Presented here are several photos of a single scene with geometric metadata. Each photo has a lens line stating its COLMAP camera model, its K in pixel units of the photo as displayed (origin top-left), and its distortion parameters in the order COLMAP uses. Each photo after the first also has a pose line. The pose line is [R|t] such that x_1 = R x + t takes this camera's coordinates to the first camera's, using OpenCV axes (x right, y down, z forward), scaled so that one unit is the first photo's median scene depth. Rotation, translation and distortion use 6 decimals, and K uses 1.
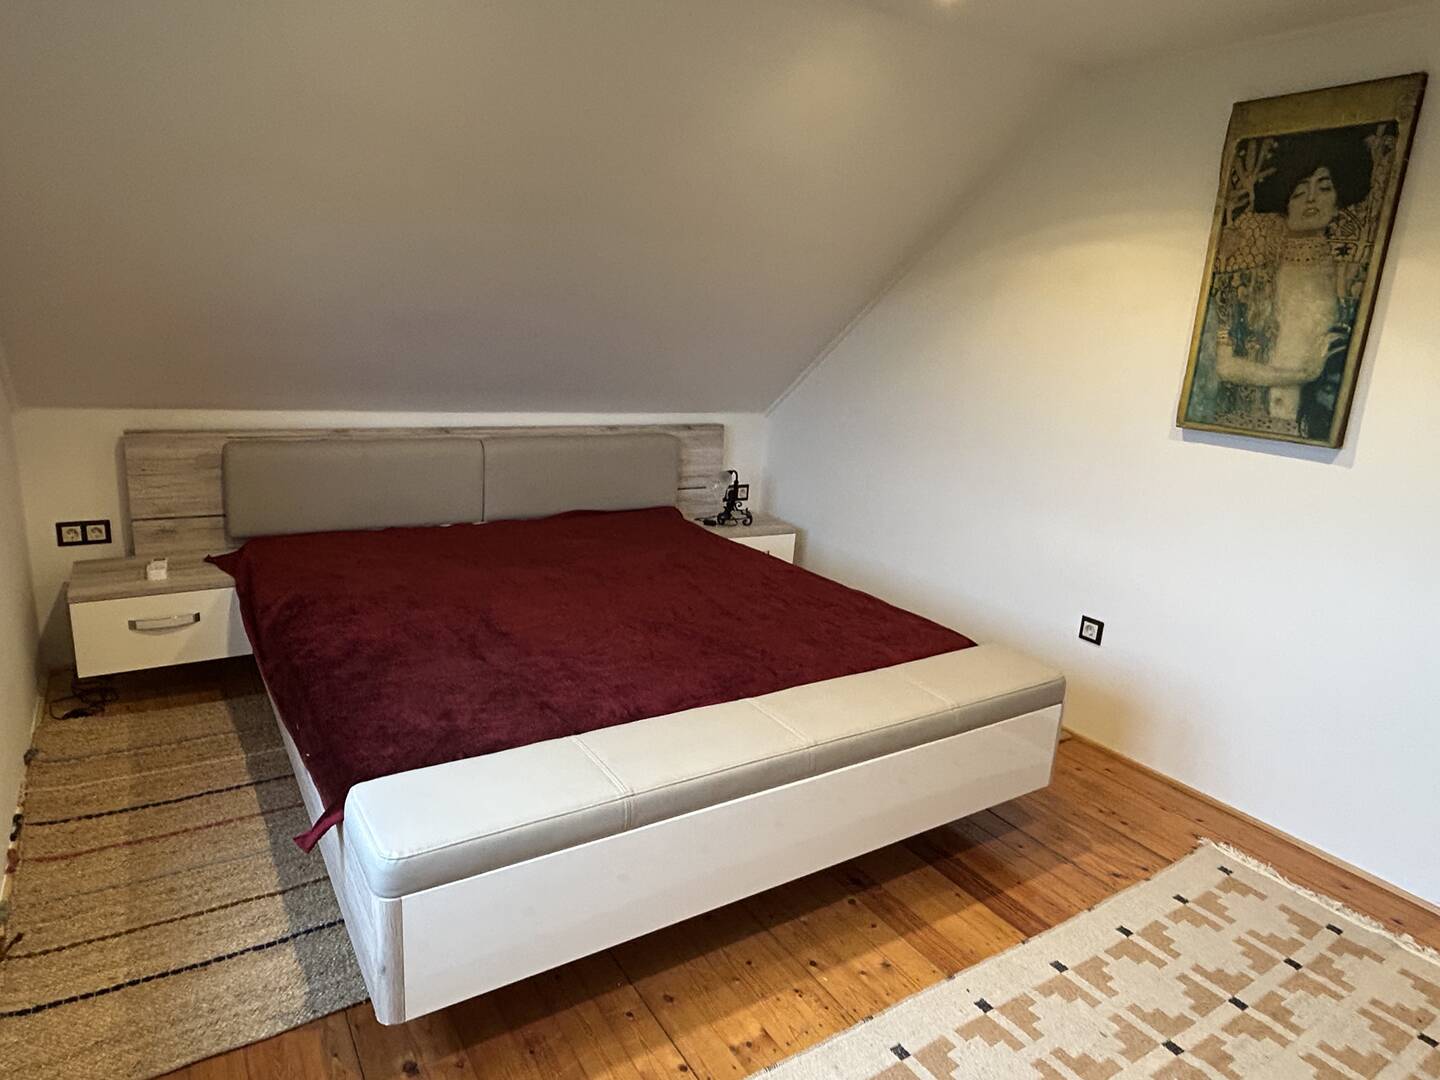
lens RADIAL K [[879.2, 0, 718.3], [0, 879.2, 533.7], [0, 0, 1]] dist [0.004404, -0.001318]
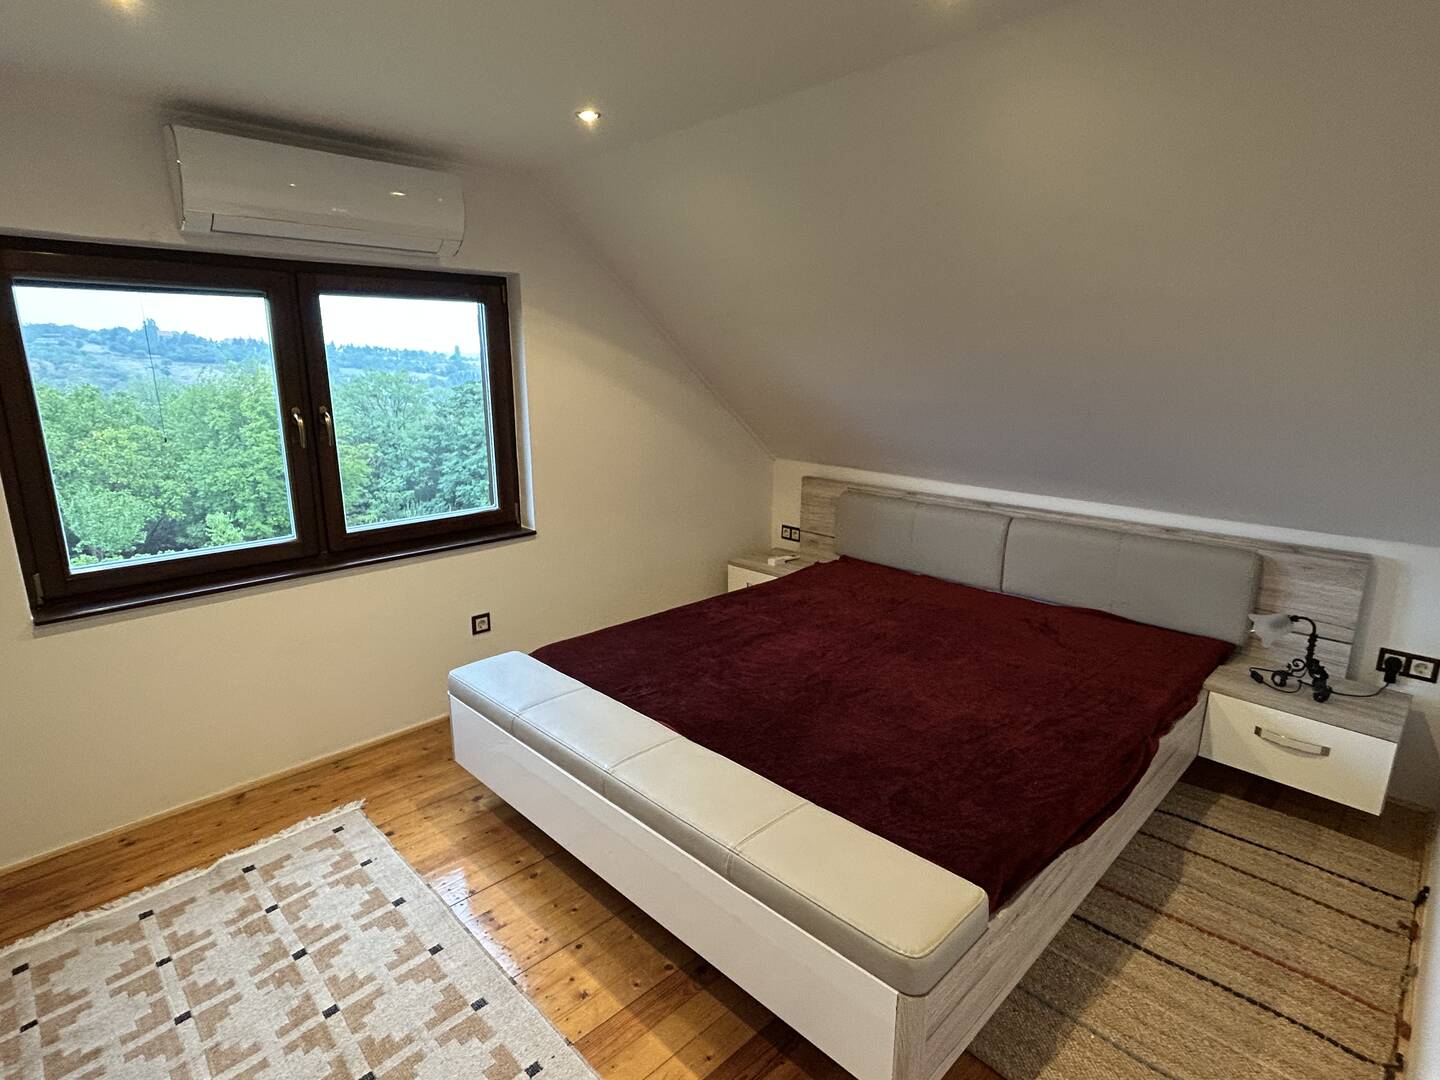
lens RADIAL K [[753.9, 0, 721.7], [0, 753.9, 550.3], [0, 0, 1]] dist [0.004829, 0.000439]
pose [[0.205351, 0.180846, -0.961835, 0.632506], [-0.221727, 0.965822, 0.134257, -0.129900], [0.953241, 0.185695, 0.238430, 0.511140]]
